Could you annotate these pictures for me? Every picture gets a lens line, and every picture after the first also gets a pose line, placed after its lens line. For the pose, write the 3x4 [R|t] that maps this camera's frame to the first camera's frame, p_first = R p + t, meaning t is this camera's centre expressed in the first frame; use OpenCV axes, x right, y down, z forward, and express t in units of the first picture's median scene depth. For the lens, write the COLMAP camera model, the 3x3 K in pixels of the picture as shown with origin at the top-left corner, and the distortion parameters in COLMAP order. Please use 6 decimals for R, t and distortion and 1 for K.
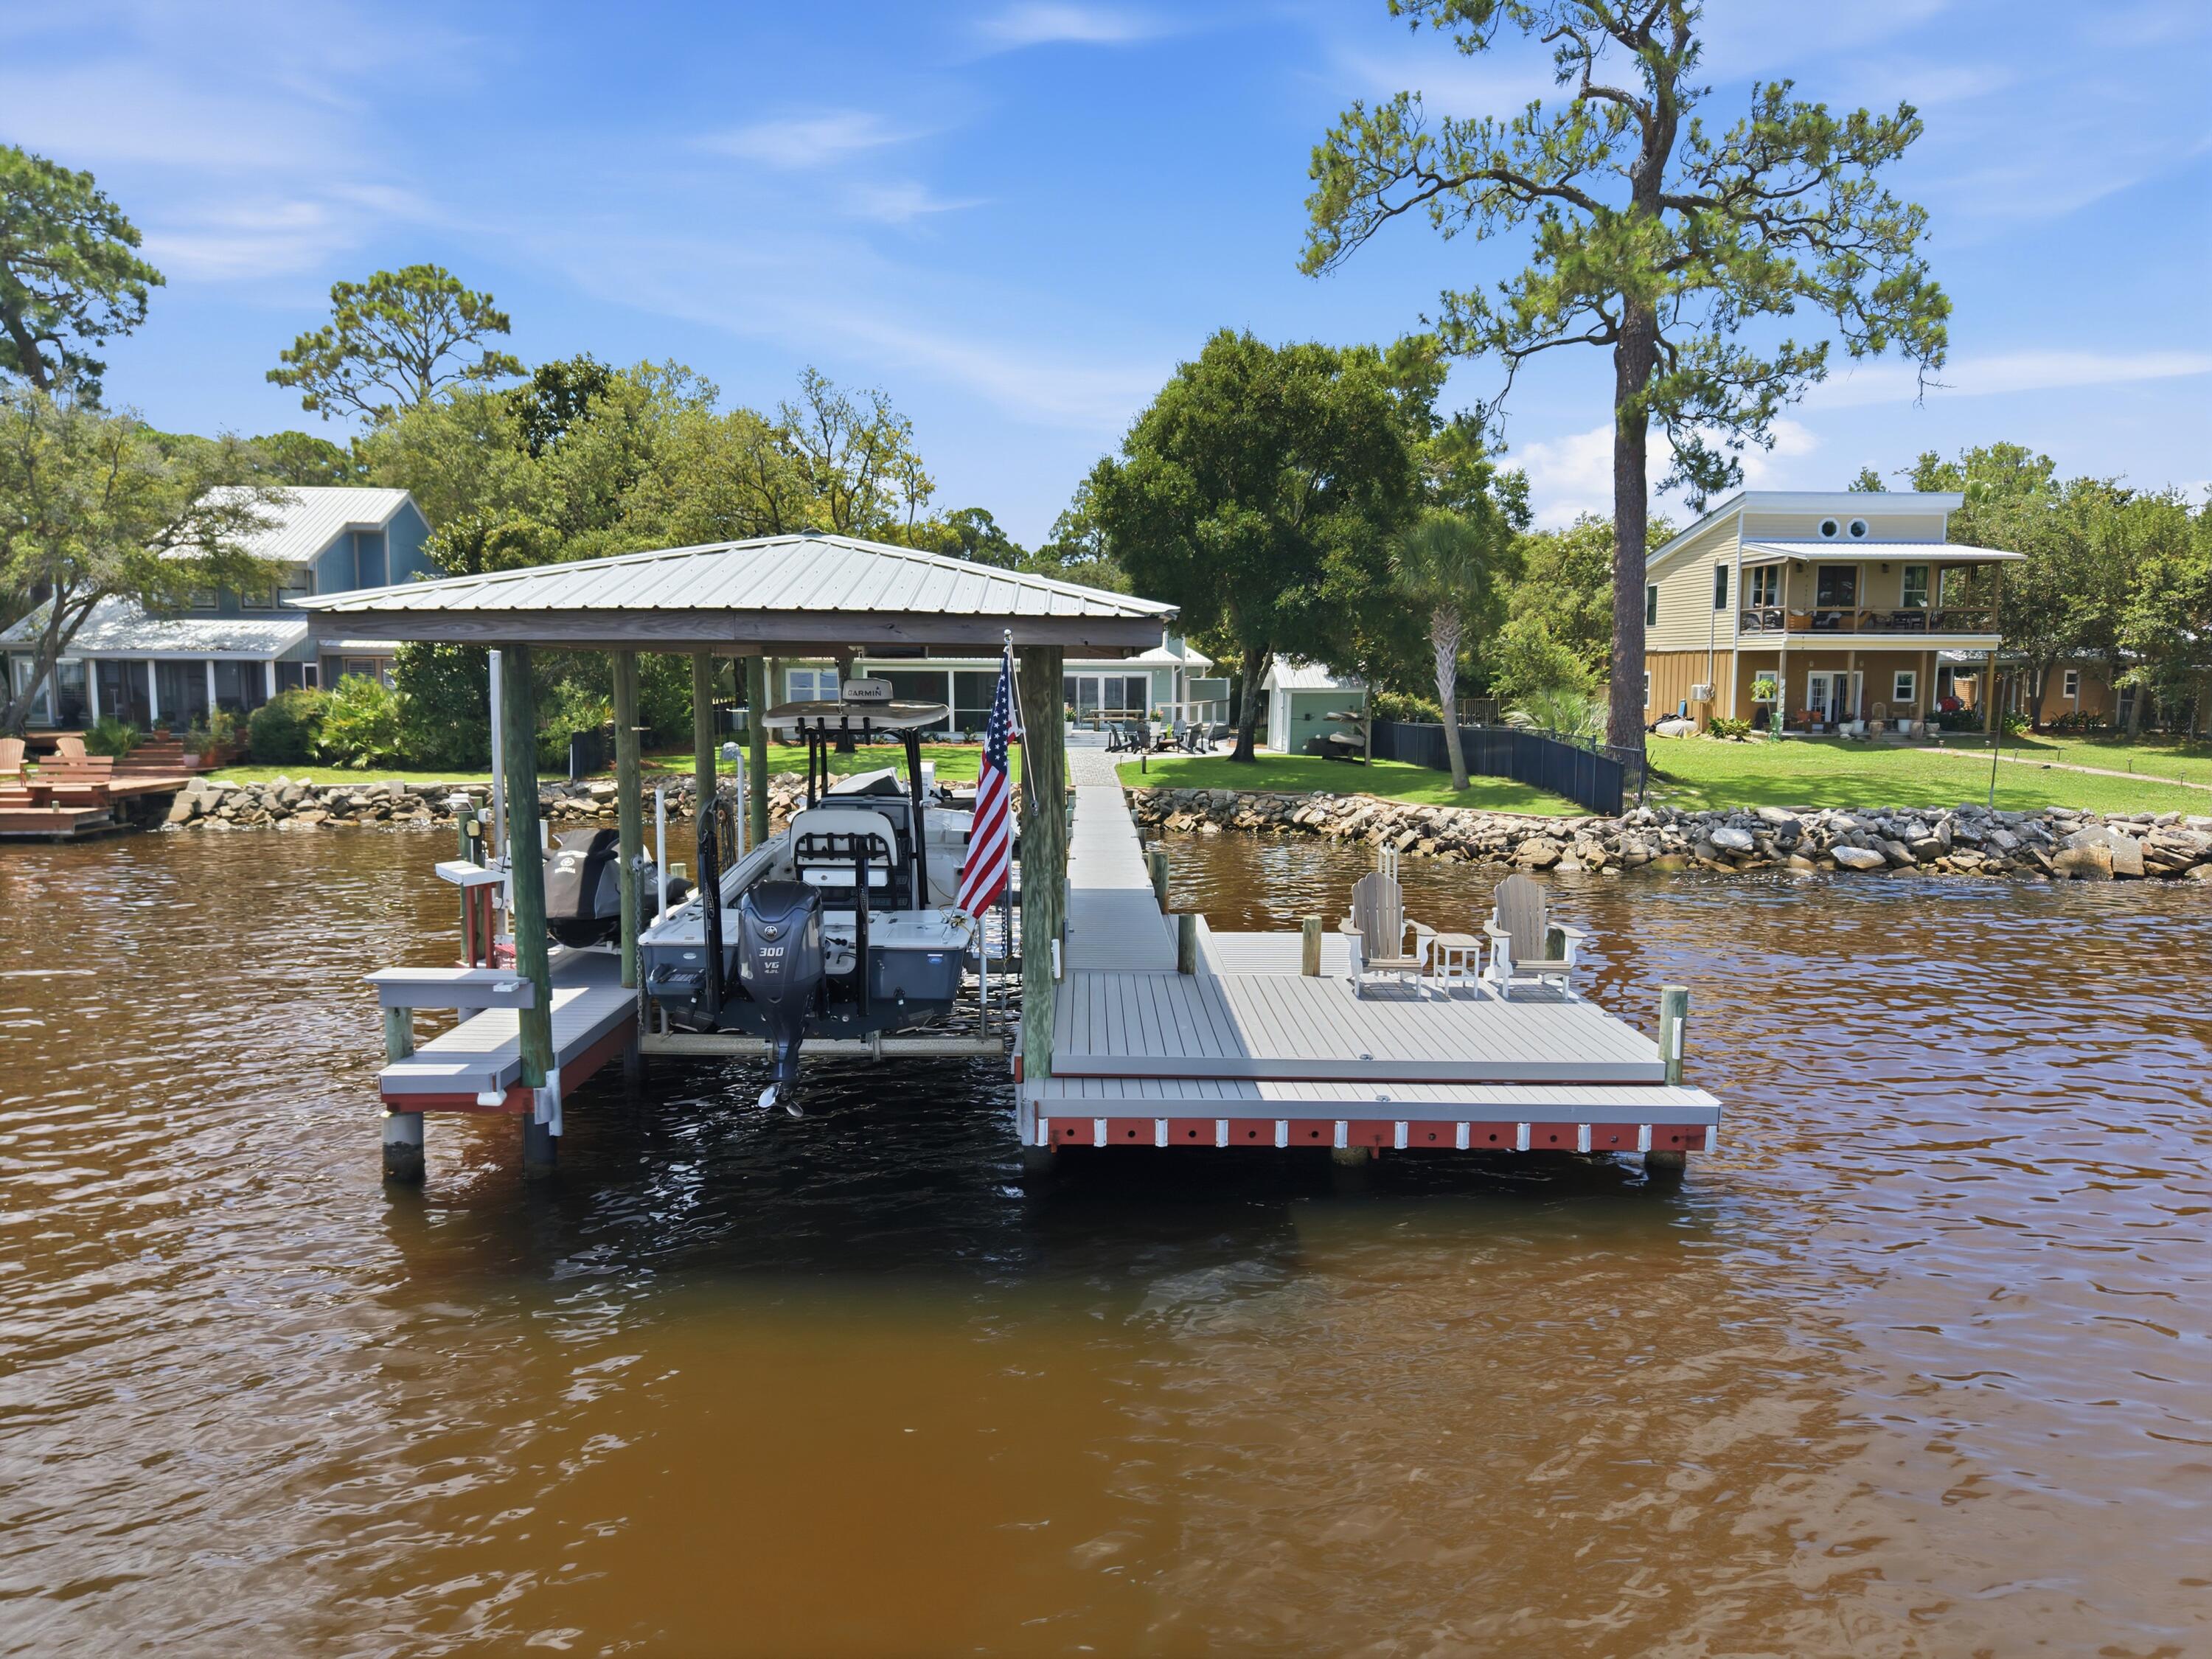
lens RADIAL K [[1526.5, 0, 1103.3], [0, 1526.5, 881.7], [0, 0, 1]] dist [0.004174, -0.005851]
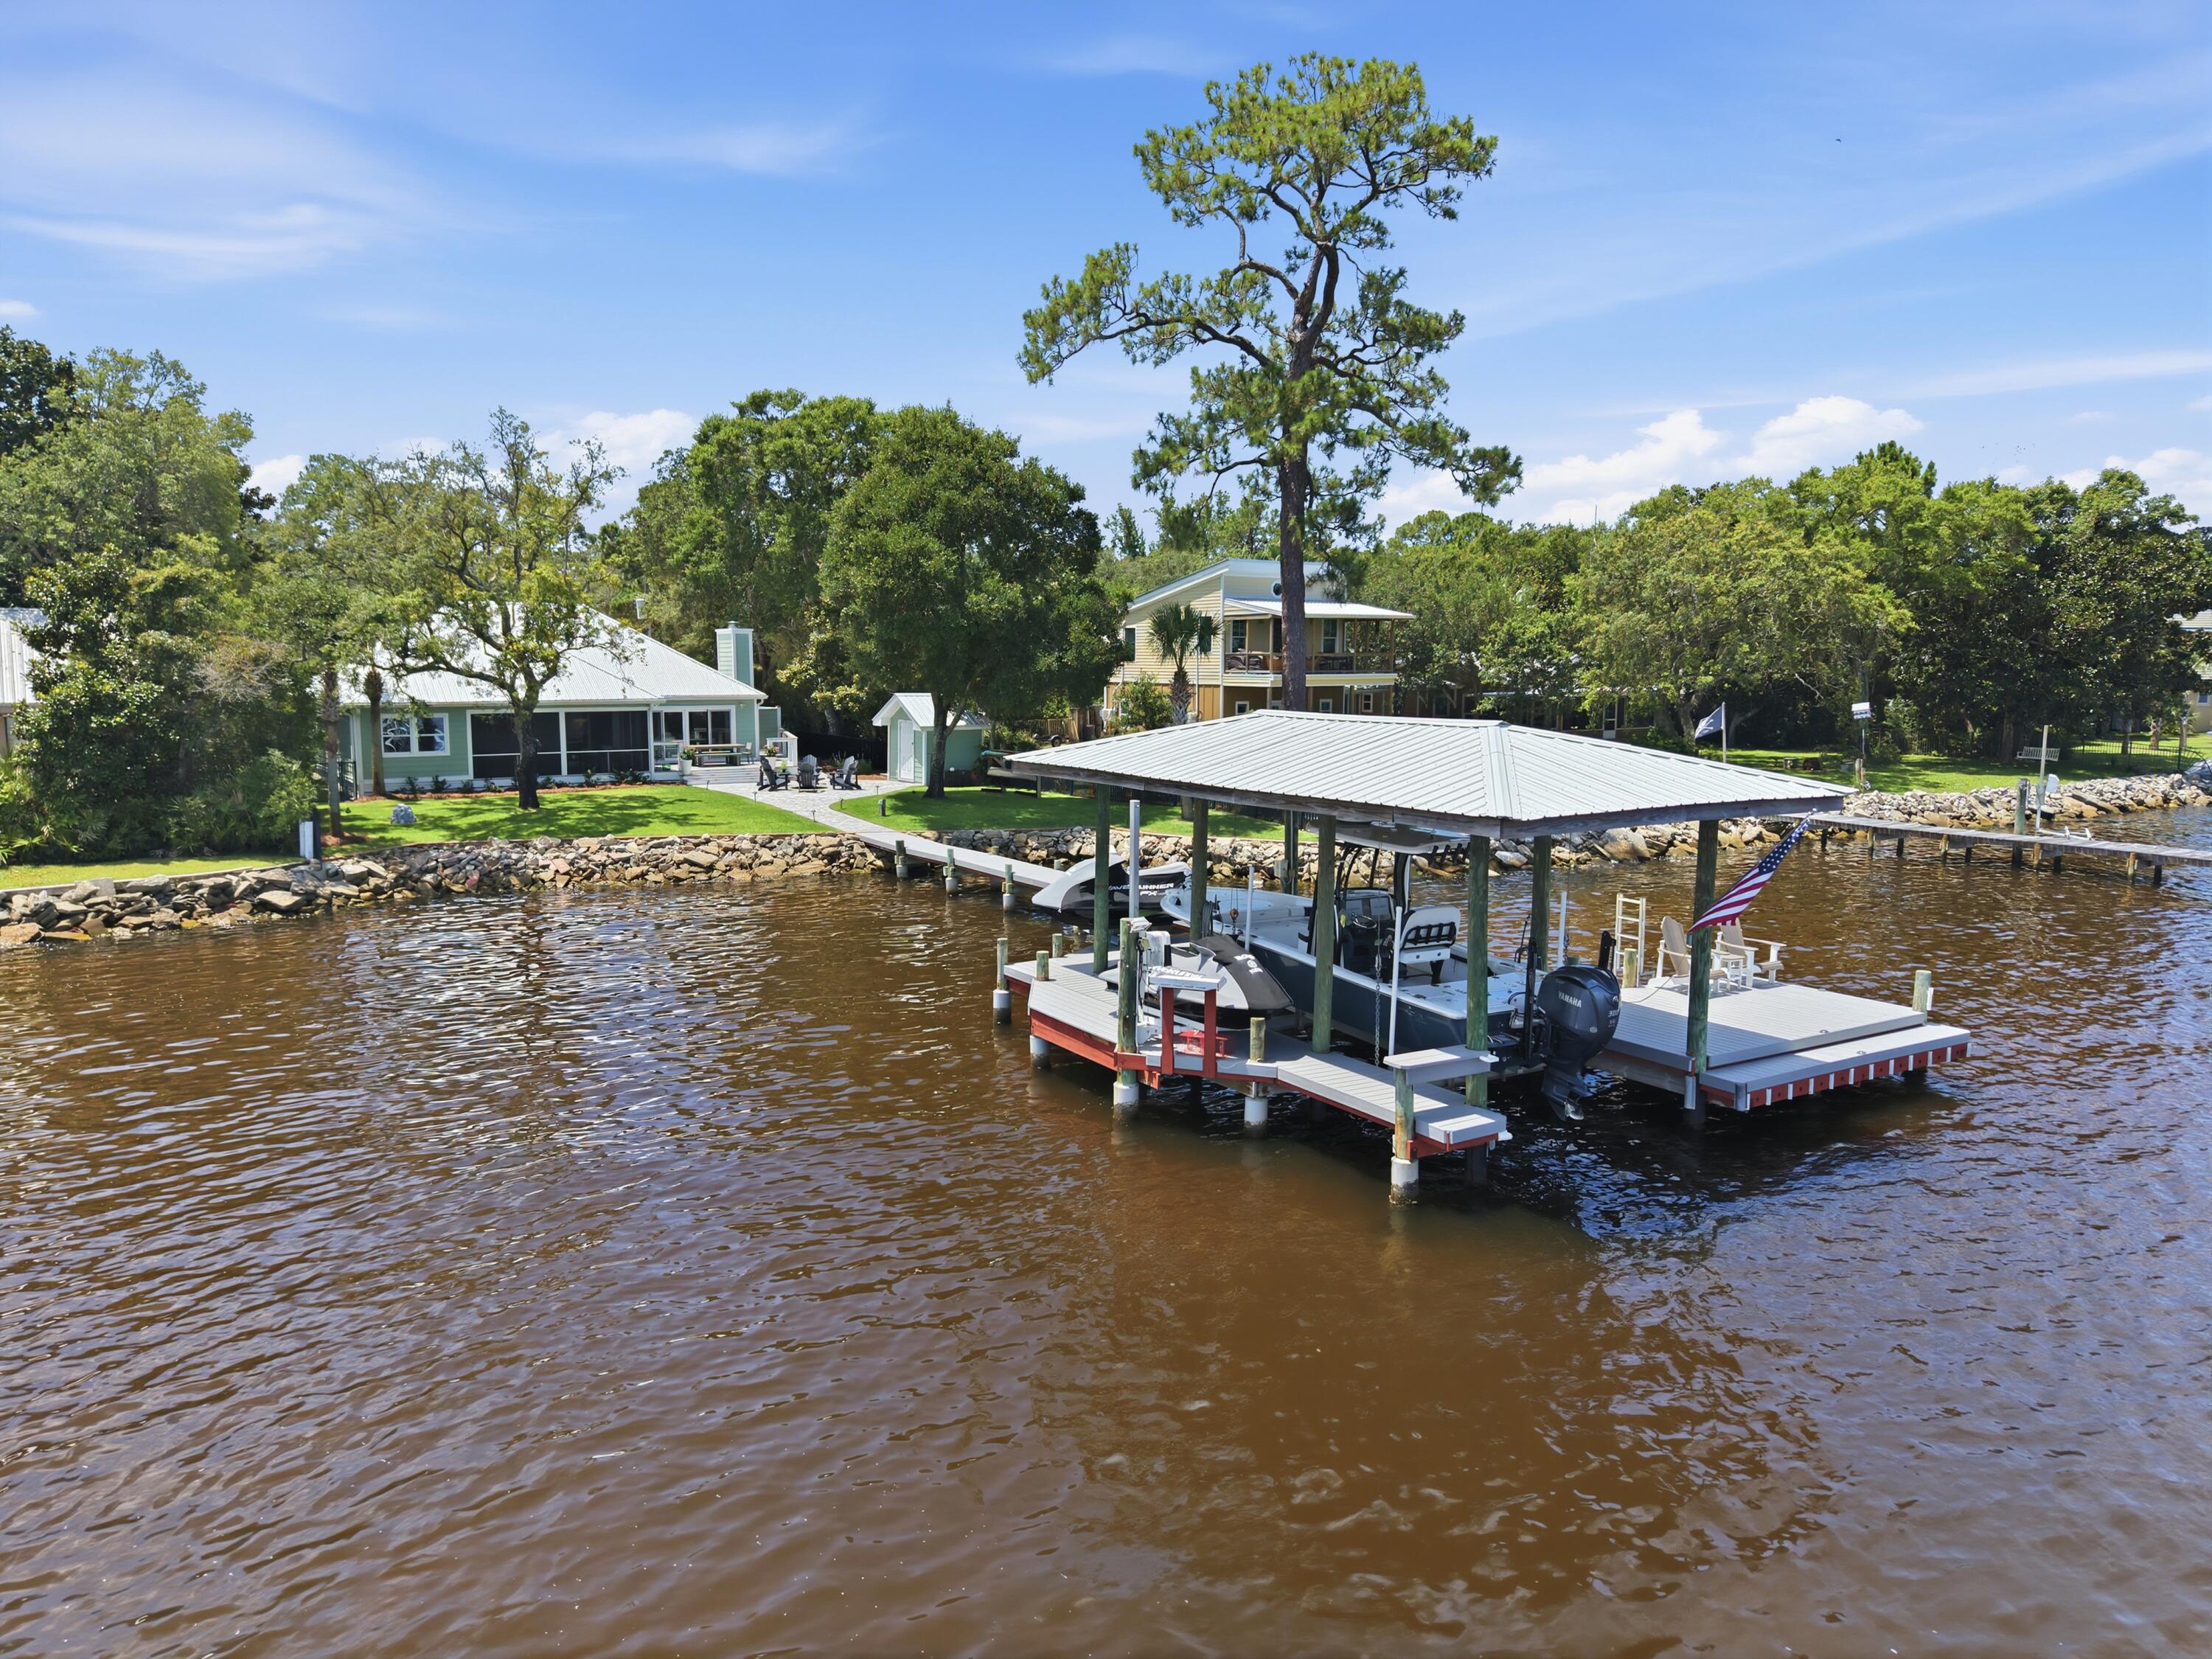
lens RADIAL K [[1511.9, 0, 1147.8], [0, 1511.9, 858.7], [0, 0, 1]] dist [-0.003502, -0.007209]
pose [[0.844037, -0.070839, 0.531585, -0.447083], [0.071678, 0.997245, 0.019084, -0.054956], [-0.531472, 0.021995, 0.846790, -0.006263]]
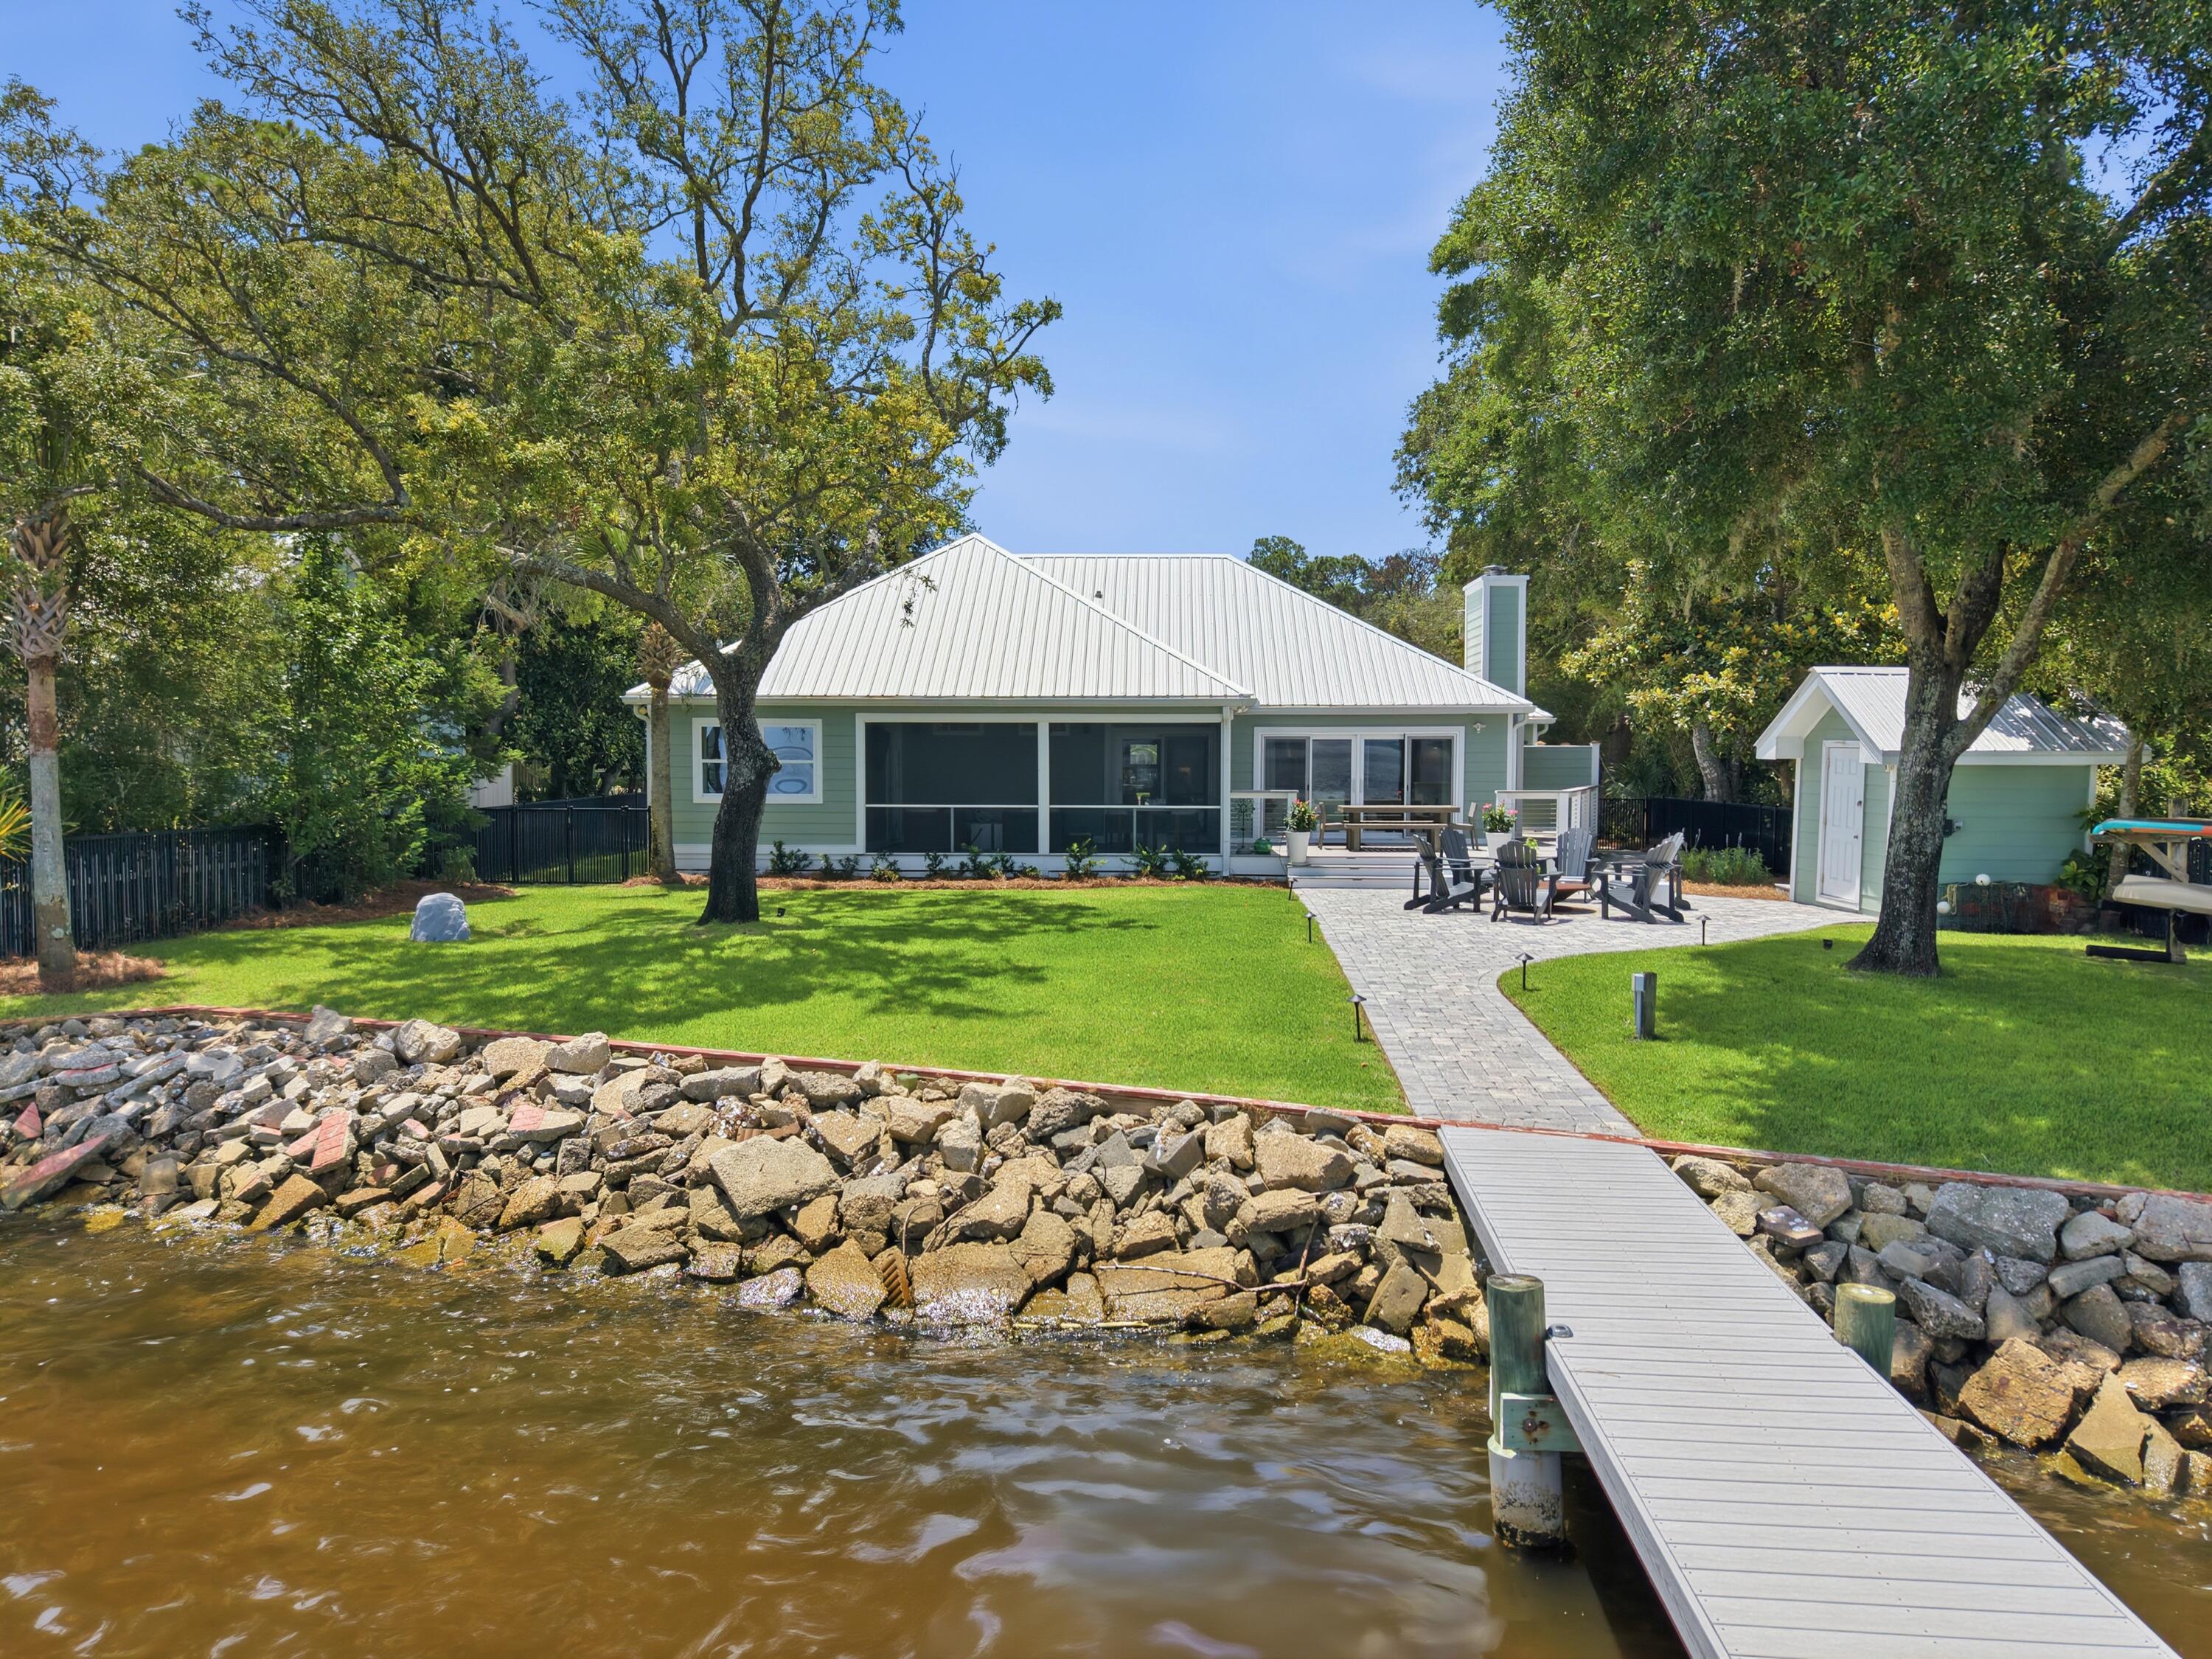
lens RADIAL K [[1499.1, 0, 1102.0], [0, 1499.1, 834.3], [0, 0, 1]] dist [0.030953, -0.029604]
pose [[0.994205, 0.004737, -0.107397, -0.049426], [-0.014360, 0.995927, -0.089008, -0.094965], [0.106538, 0.090034, 0.990224, 0.825895]]
